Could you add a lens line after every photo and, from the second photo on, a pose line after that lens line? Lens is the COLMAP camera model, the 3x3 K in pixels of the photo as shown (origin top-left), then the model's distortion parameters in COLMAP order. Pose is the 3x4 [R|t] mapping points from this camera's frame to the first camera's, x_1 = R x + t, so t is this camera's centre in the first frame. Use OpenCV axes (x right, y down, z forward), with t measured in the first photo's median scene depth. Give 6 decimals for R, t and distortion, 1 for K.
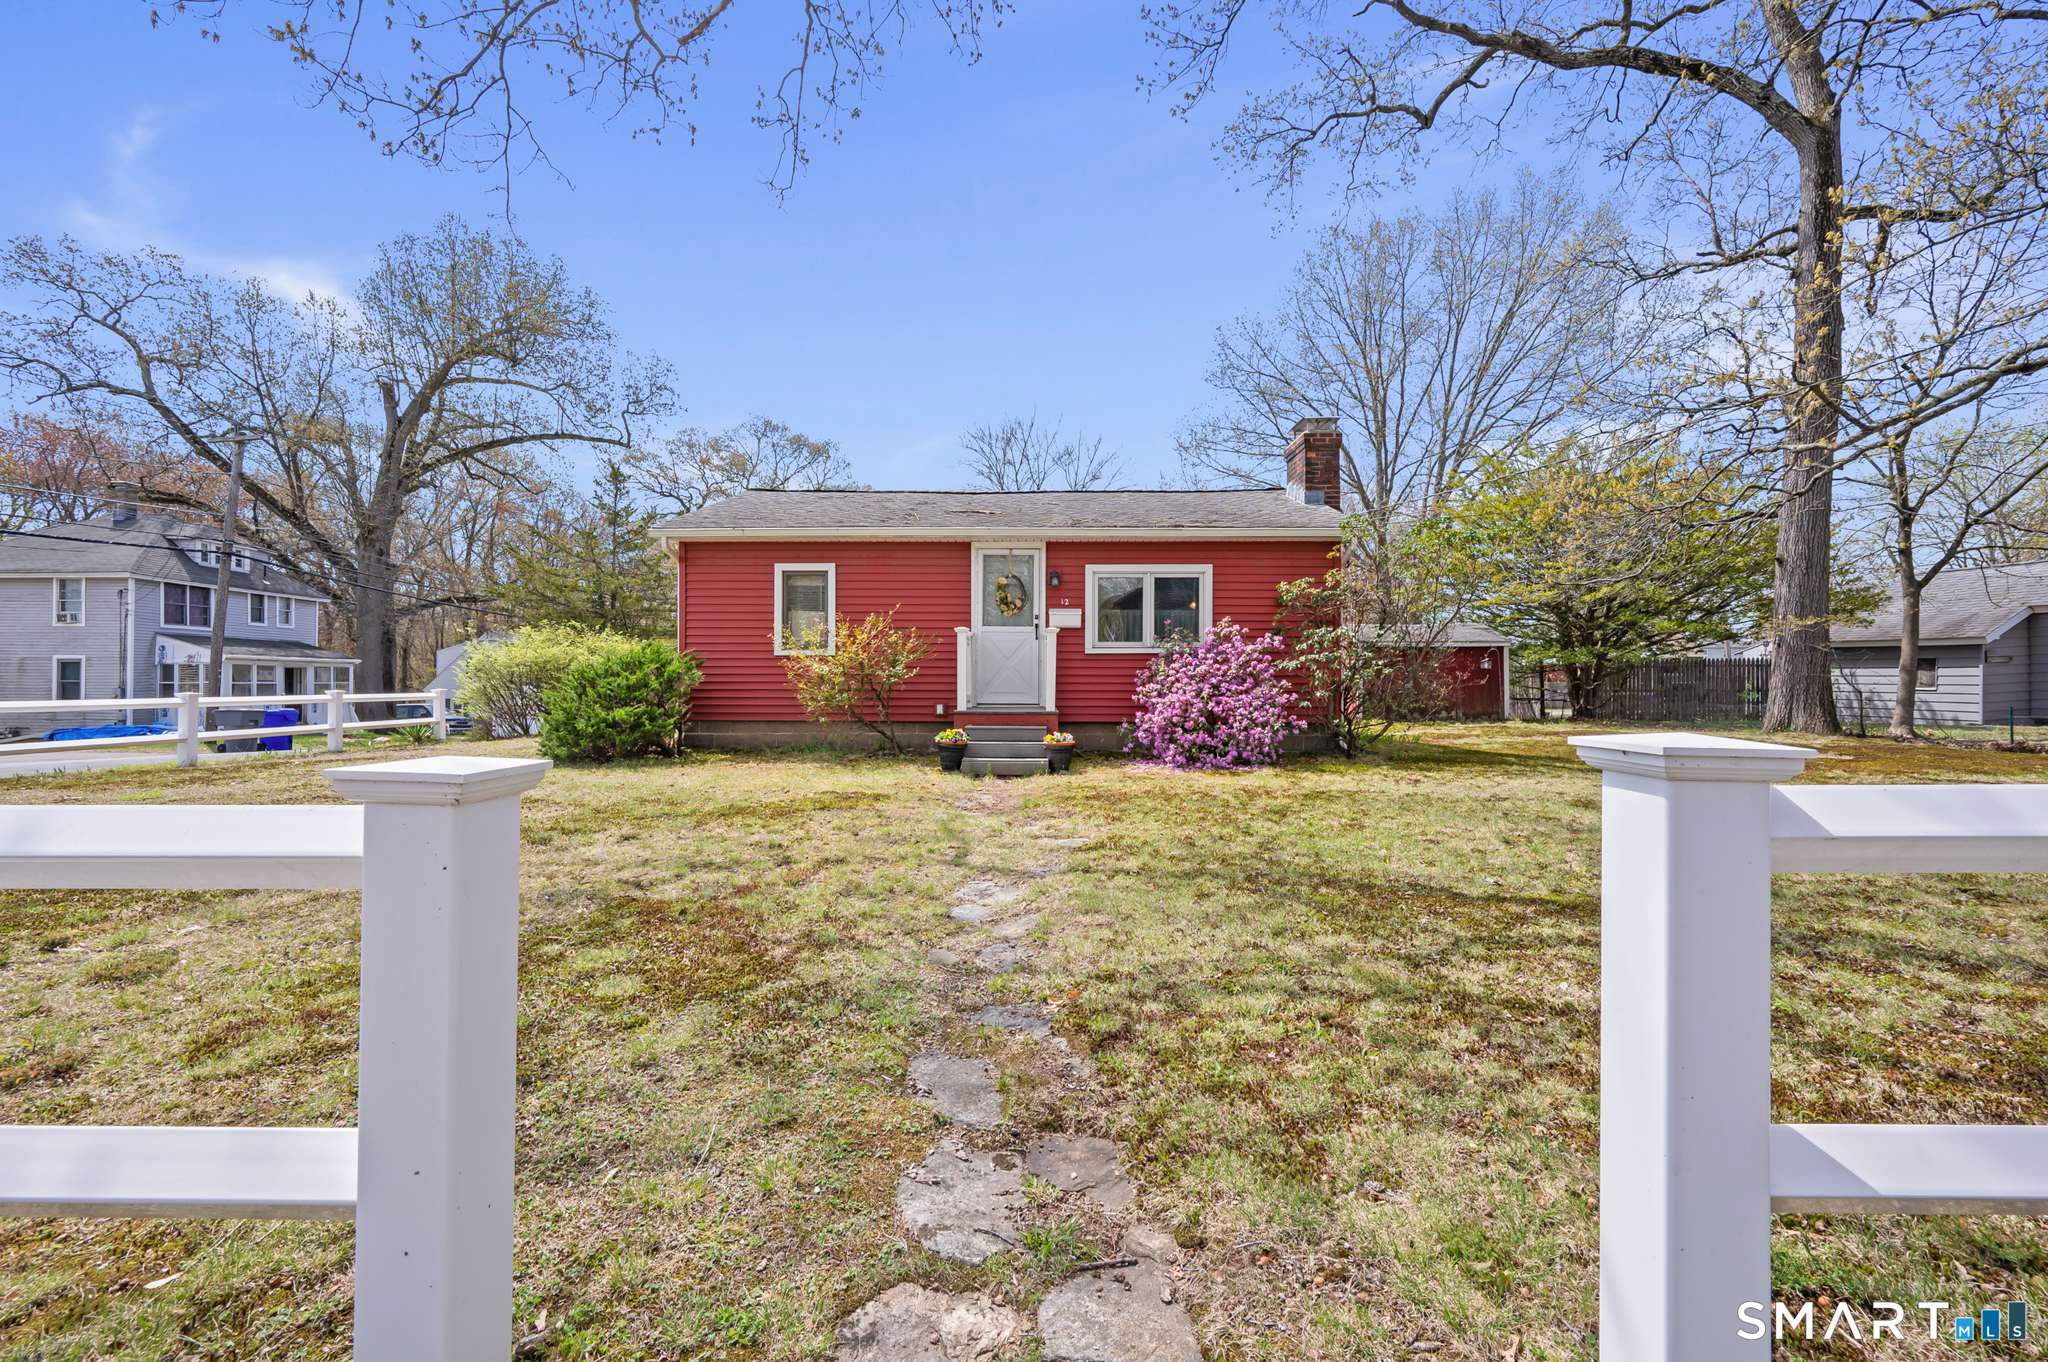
lens RADIAL K [[822.4, 0, 1045.2], [0, 822.4, 661.3], [0, 0, 1]] dist [0.000355, -0.000077]
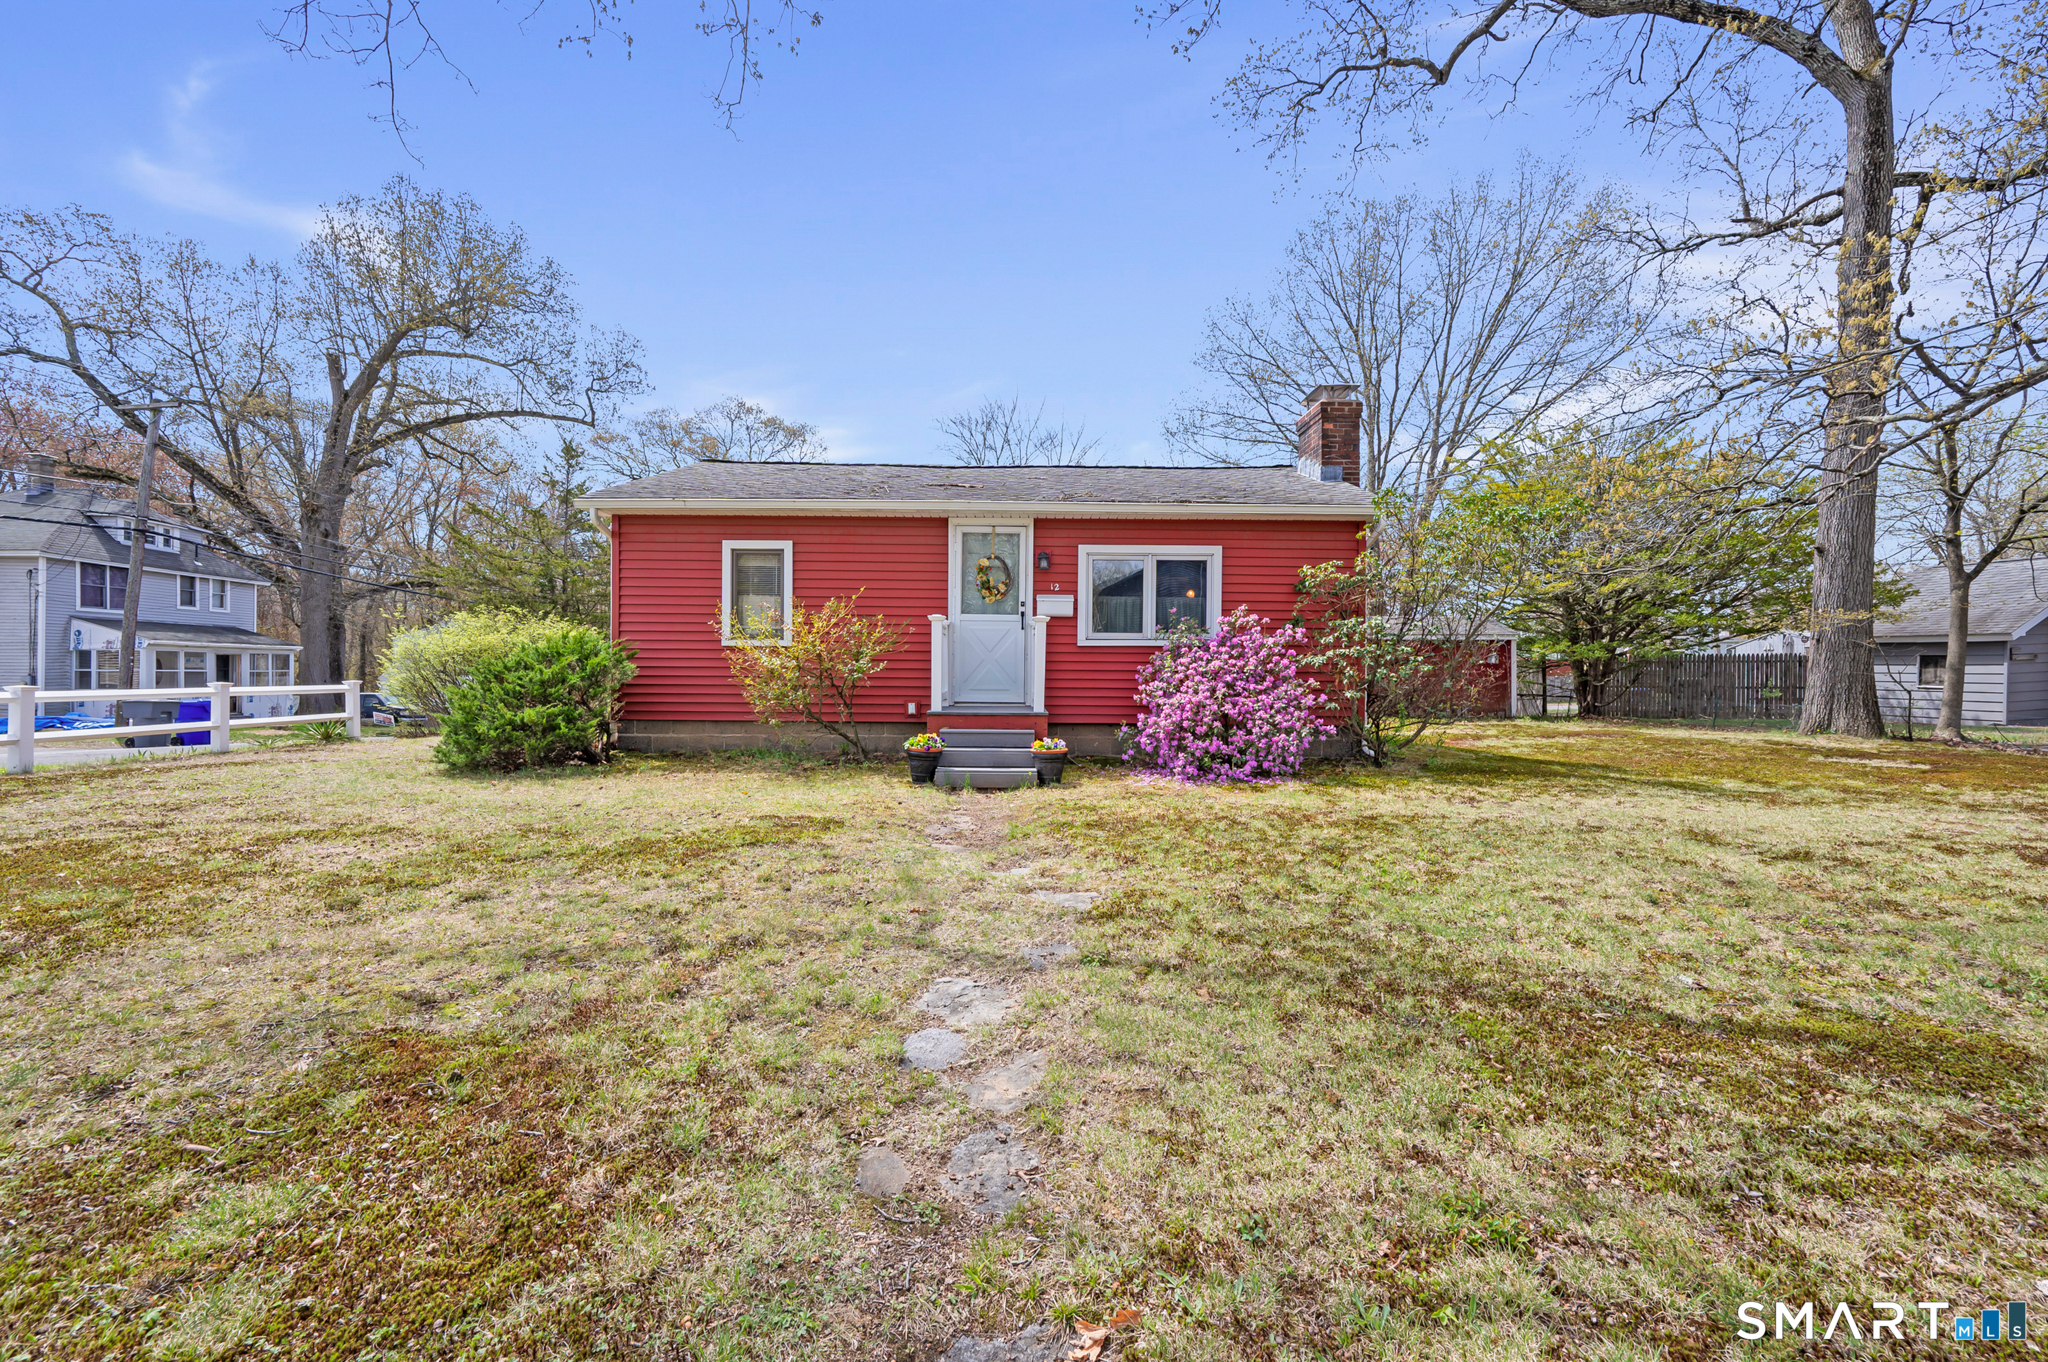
lens RADIAL K [[822.4, 0, 1045.2], [0, 822.4, 661.3], [0, 0, 1]] dist [0.000355, -0.000077]
pose [[0.999684, 0.005606, 0.024508, -0.005118], [-0.005895, 0.999914, 0.011716, -0.002058], [-0.024440, -0.011856, 0.999631, 0.081734]]
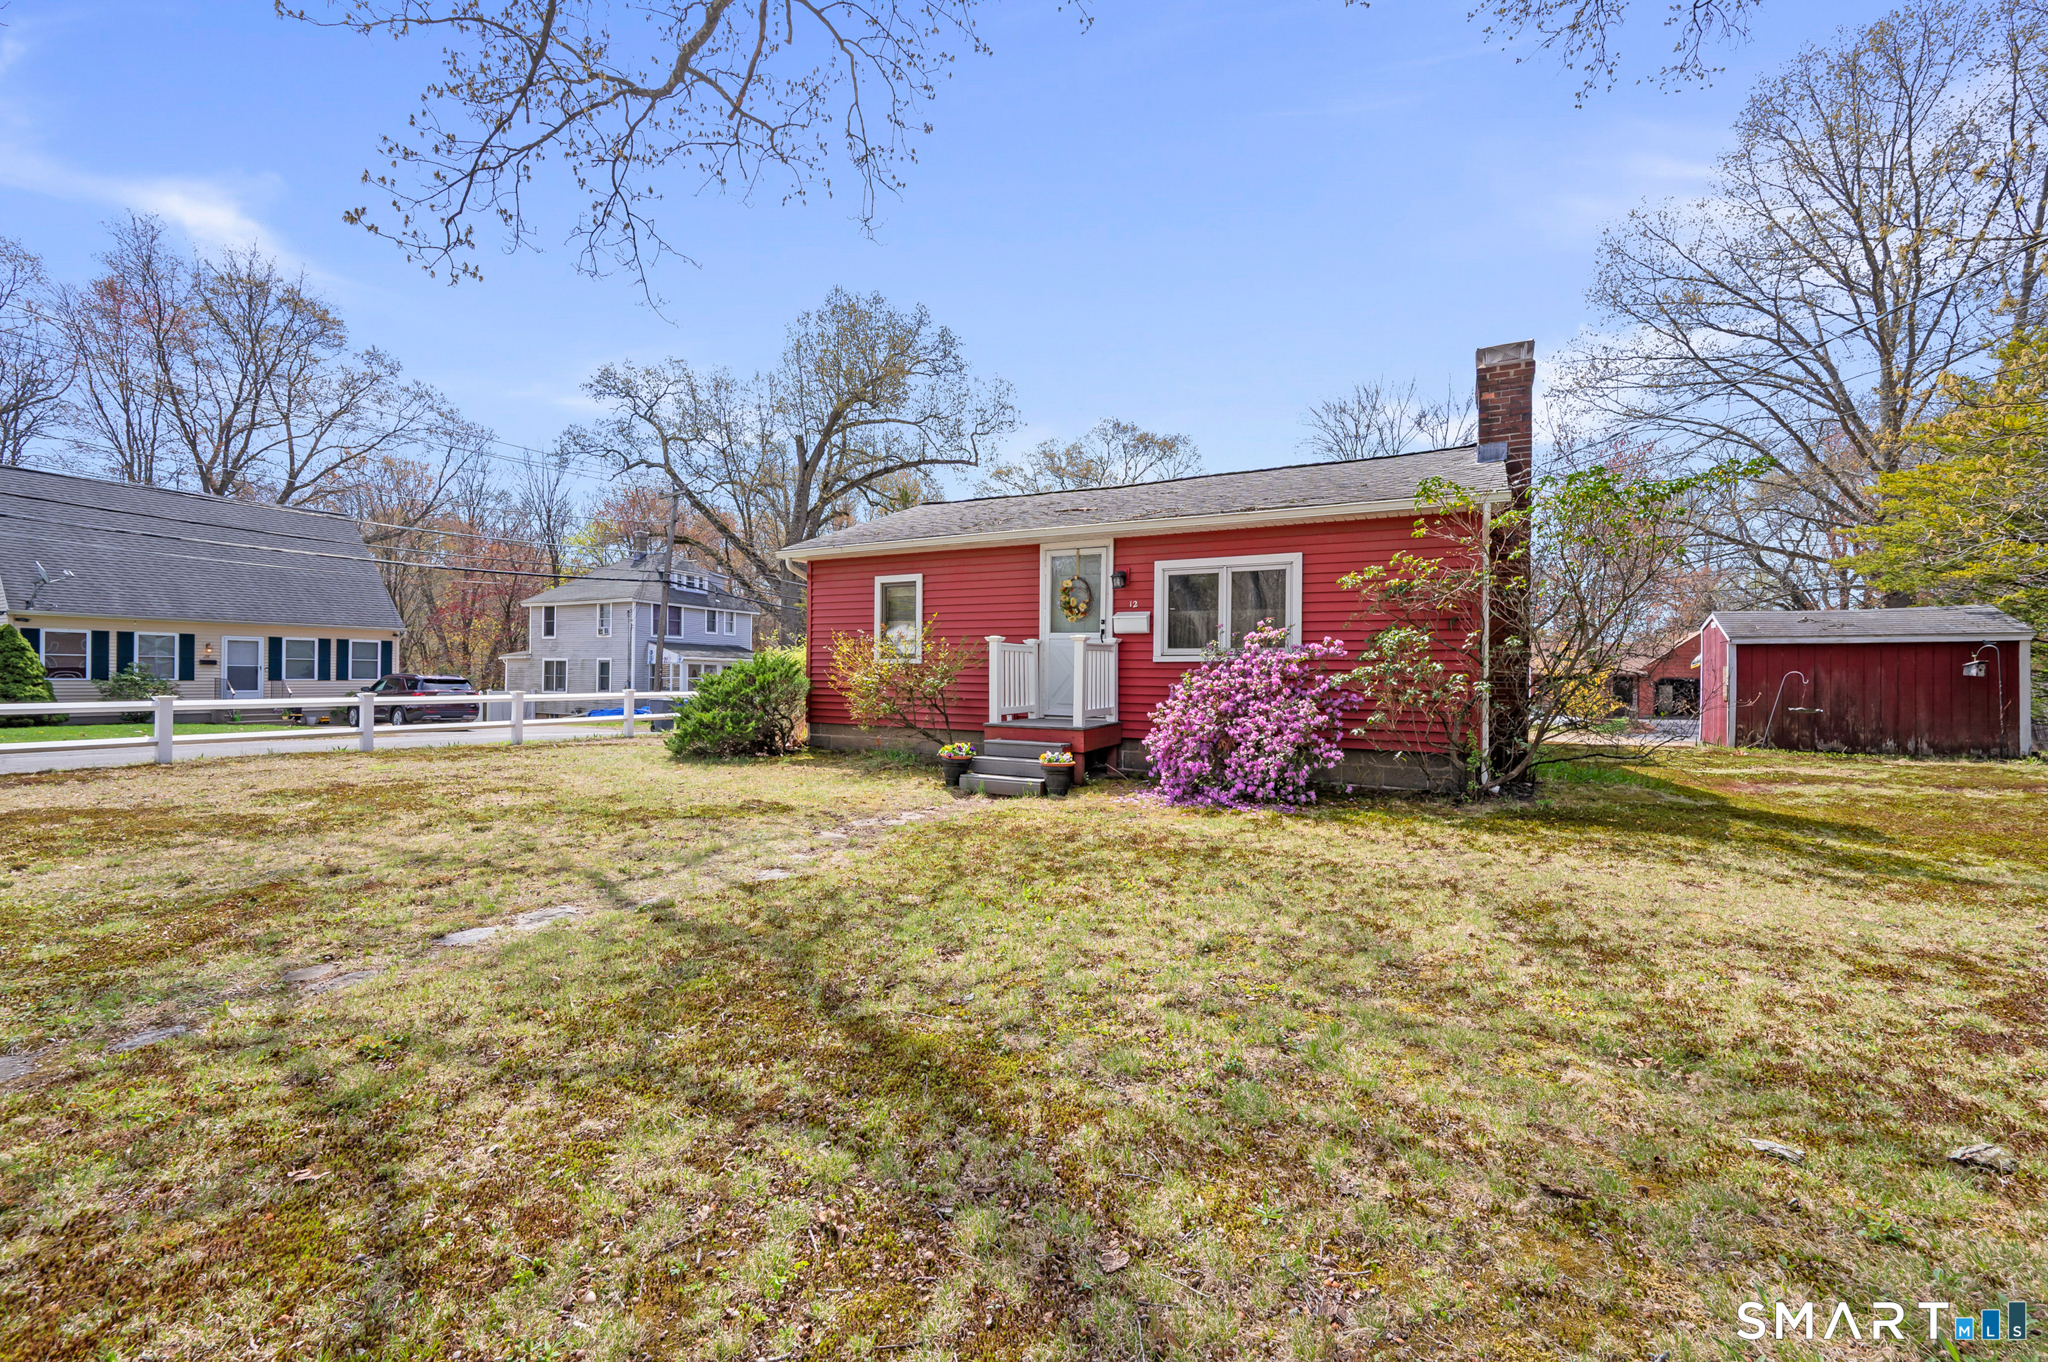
lens RADIAL K [[847.6, 0, 1023.9], [0, 847.6, 657.0], [0, 0, 1]] dist [-0.000600, -0.000082]
pose [[0.884900, -0.003012, -0.465771, 0.238104], [0.002890, 0.999995, -0.000977, -0.009766], [0.465772, -0.000482, 0.884905, 0.088582]]
